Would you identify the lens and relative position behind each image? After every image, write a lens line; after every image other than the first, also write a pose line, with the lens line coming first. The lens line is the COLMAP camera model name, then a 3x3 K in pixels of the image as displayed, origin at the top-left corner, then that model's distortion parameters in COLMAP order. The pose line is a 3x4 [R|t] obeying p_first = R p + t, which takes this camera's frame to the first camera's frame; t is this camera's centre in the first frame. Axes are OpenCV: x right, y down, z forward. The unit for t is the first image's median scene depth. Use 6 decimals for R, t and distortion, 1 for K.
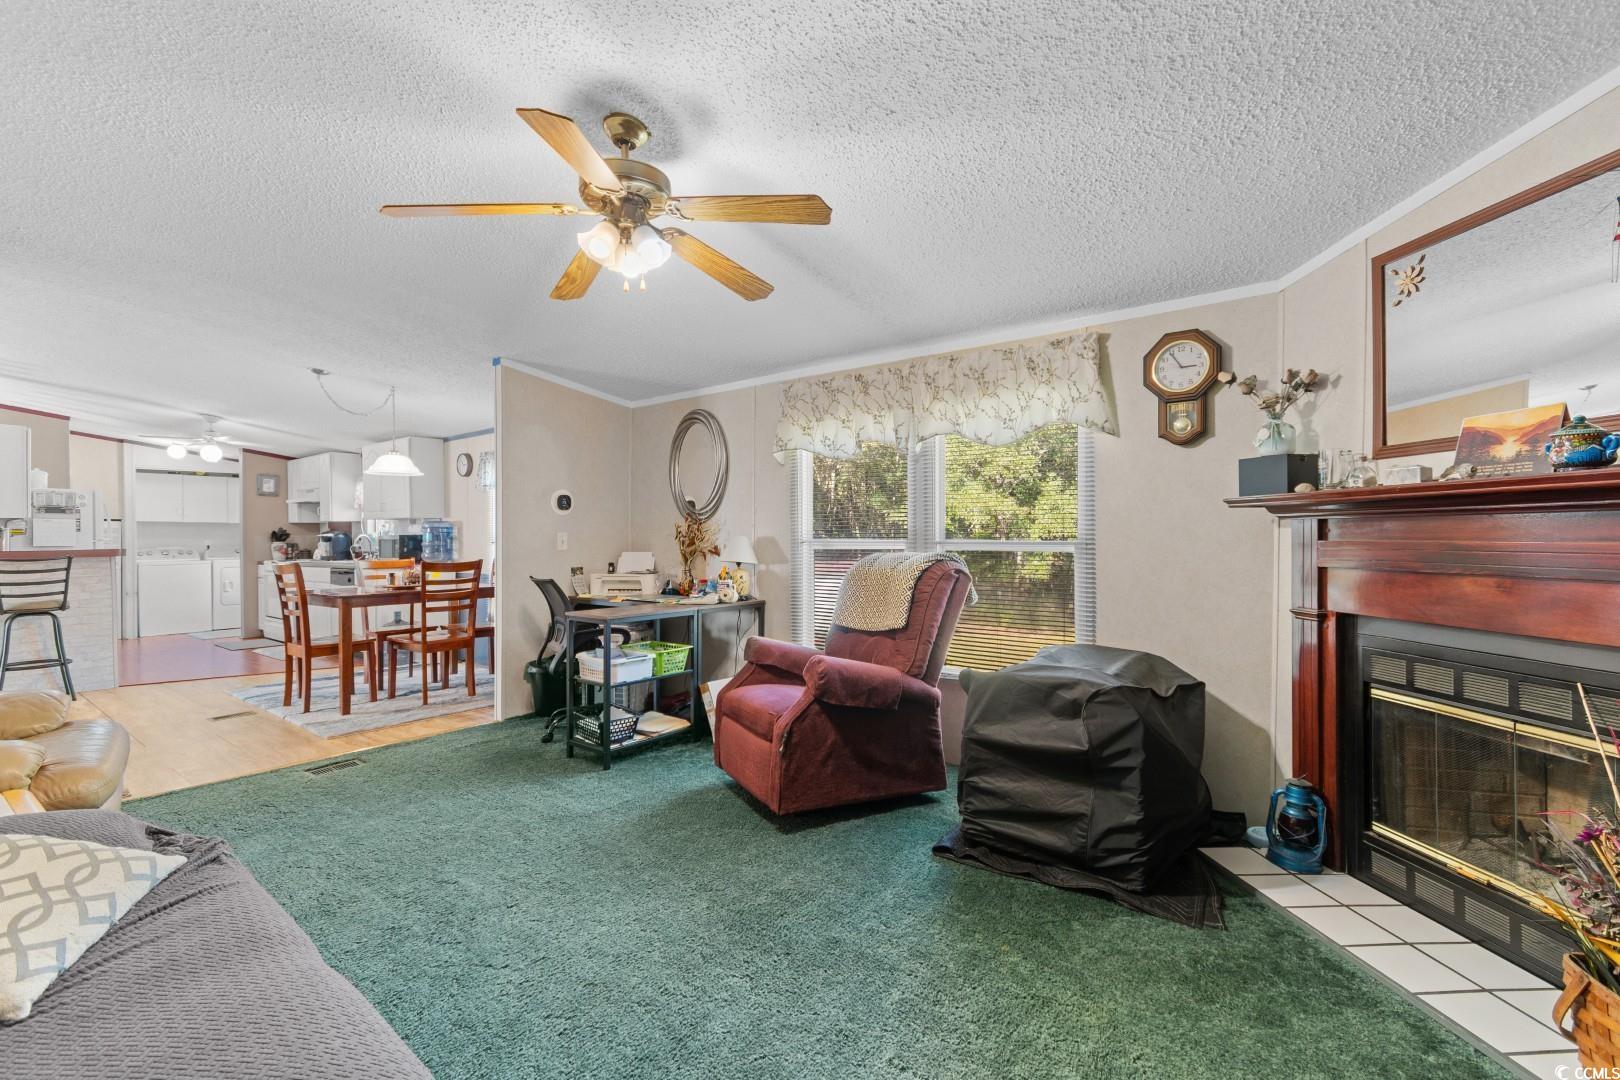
lens RADIAL K [[719.0, 0, 810.0], [0, 719.0, 540.0], [0, 0, 1]] dist [0.000959, 0.000118]
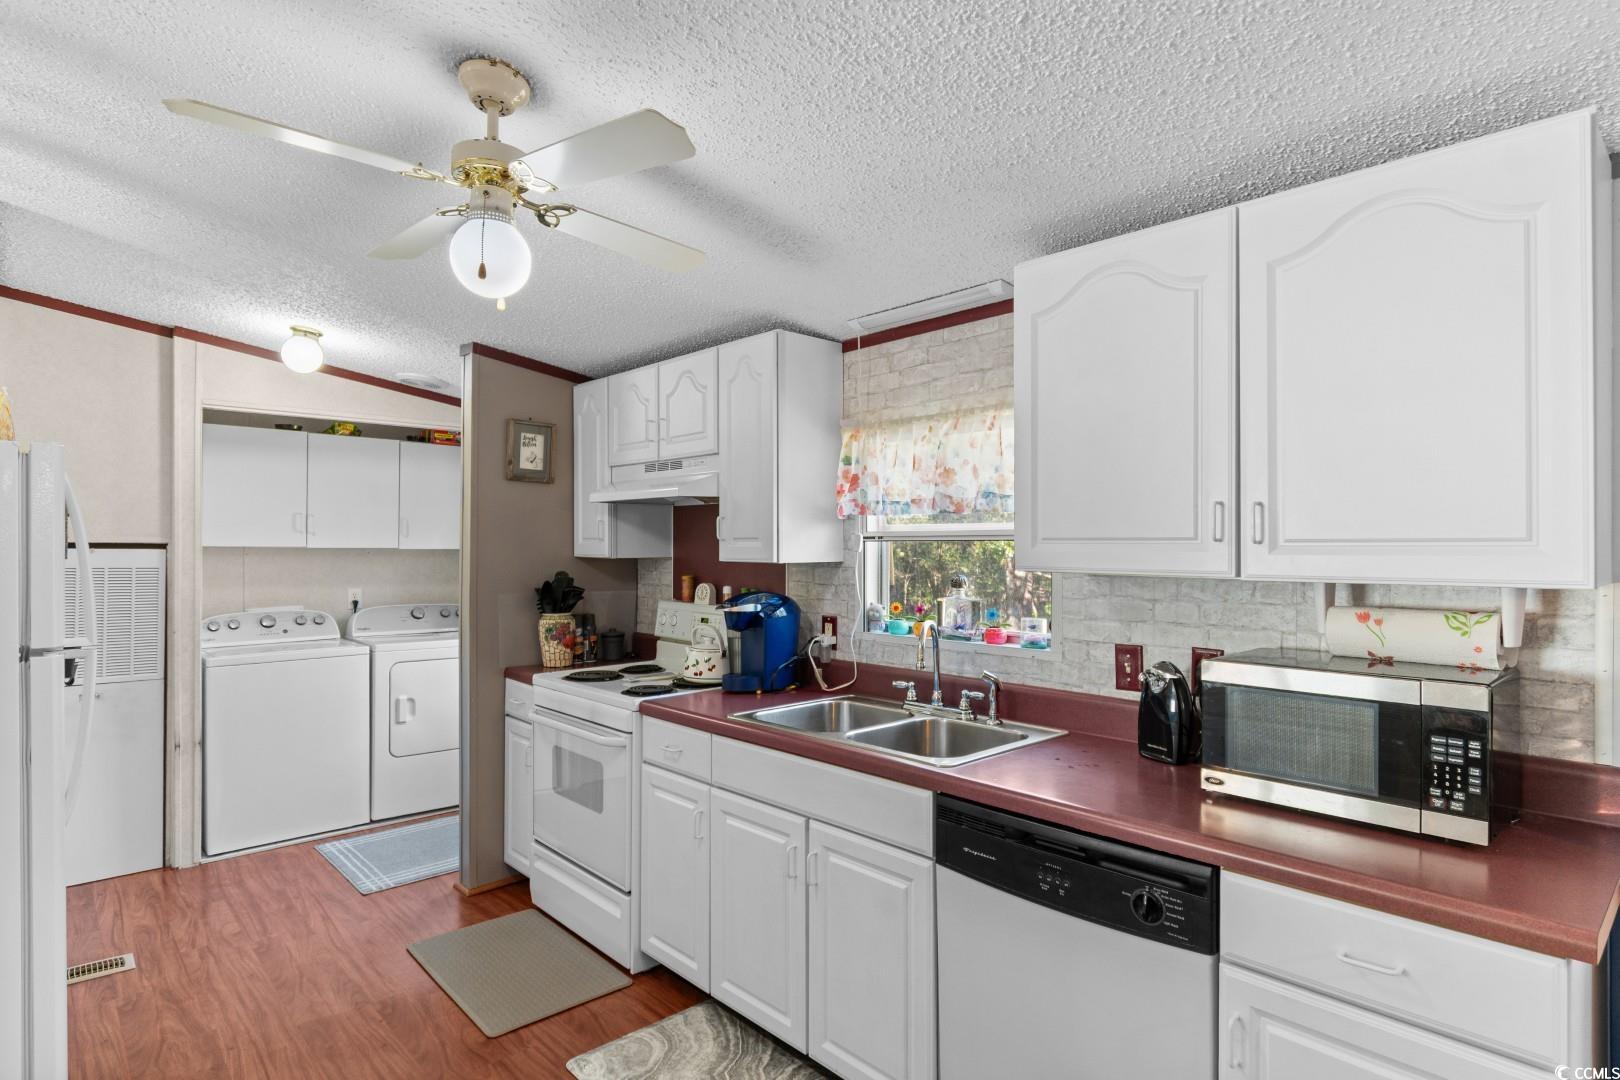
lens RADIAL K [[862.0, 0, 810.0], [0, 862.0, 540.0], [0, 0, 1]] dist [0.003235, -0.000639]
pose [[0.987407, 0.010547, -0.157851, -0.549164], [-0.012261, 0.999876, -0.009884, -0.029995], [0.157727, 0.011695, 0.987414, 0.602060]]
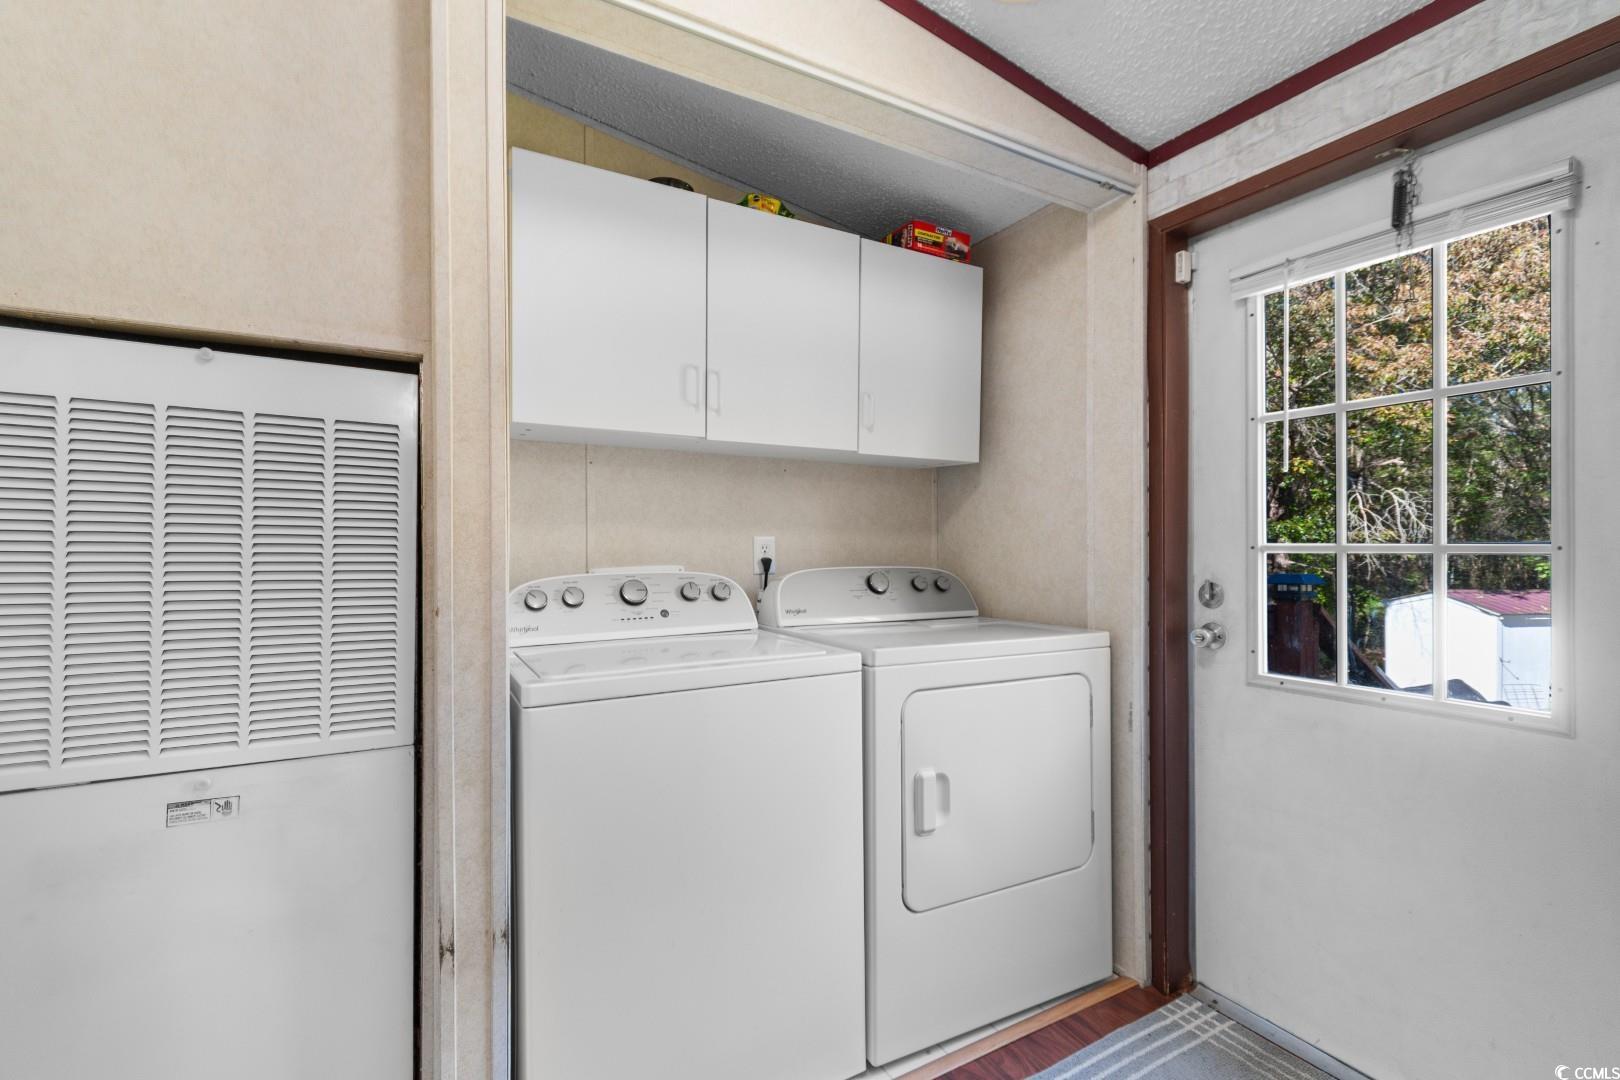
lens RADIAL K [[714.8, 0, 810.0], [0, 714.8, 540.0], [0, 0, 1]] dist [-0.000271, 0.000036]
pose [[0.924564, 0.003493, -0.381012, -0.825614], [-0.007583, 0.999929, -0.009235, 0.004030], [0.380952, 0.011428, 0.924524, 0.890130]]
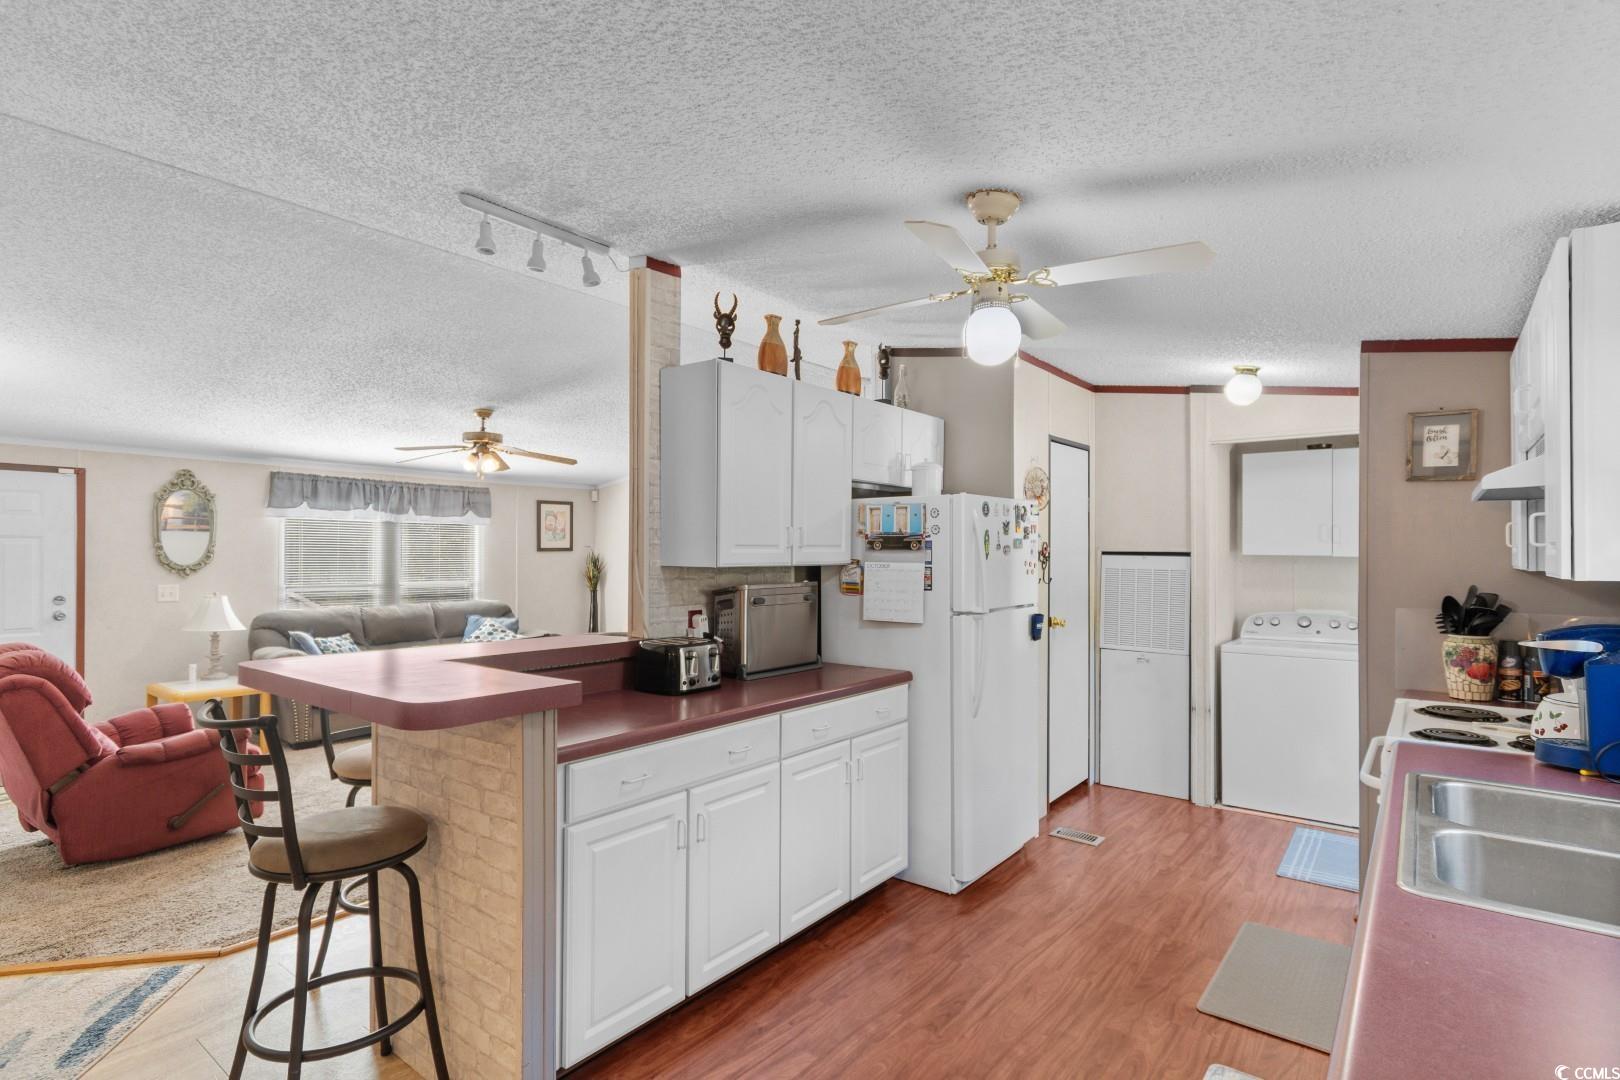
lens RADIAL K [[804.0, 0, 810.0], [0, 804.0, 540.0], [0, 0, 1]] dist [-0.002488, -0.000287]
pose [[0.002974, -0.004191, -0.999987, -0.410541], [-0.010982, 0.999931, -0.004224, -0.031493], [0.999935, 0.010995, 0.002928, 0.728587]]
